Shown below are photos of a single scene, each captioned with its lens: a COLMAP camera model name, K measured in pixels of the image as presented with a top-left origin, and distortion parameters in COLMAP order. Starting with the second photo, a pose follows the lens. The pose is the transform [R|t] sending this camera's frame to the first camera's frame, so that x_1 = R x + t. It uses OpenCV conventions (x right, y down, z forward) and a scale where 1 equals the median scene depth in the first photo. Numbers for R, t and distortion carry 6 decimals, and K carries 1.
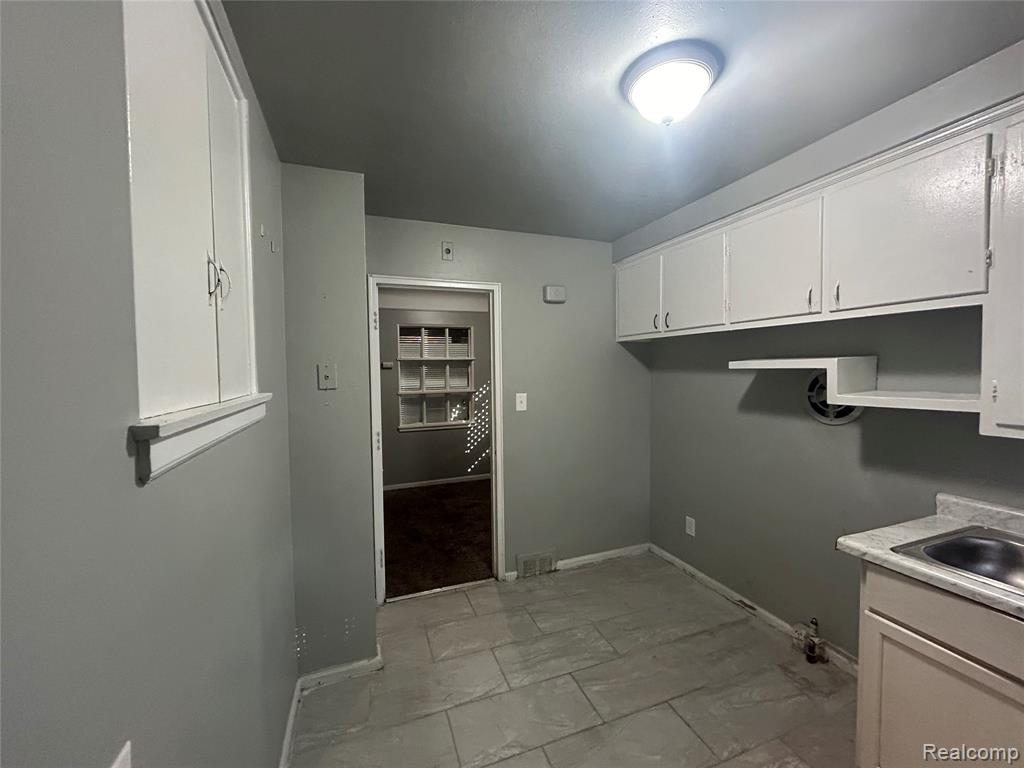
lens RADIAL K [[417.8, 0, 512.0], [0, 417.8, 384.0], [0, 0, 1]] dist [-0.001195, -0.000232]
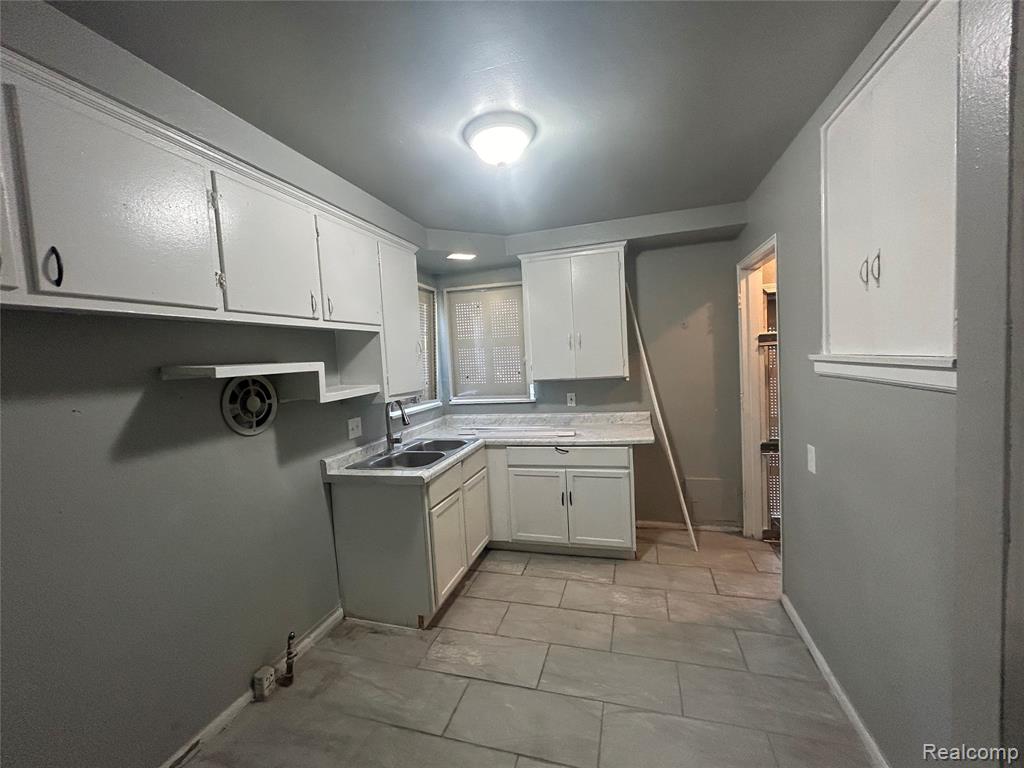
lens RADIAL K [[417.8, 0, 512.0], [0, 417.8, 384.0], [0, 0, 1]] dist [-0.001195, -0.000232]
pose [[-0.800830, 0.021392, 0.598510, -0.303609], [0.091571, 0.991985, 0.087070, -0.051318], [-0.591850, 0.124534, -0.796370, 1.552966]]
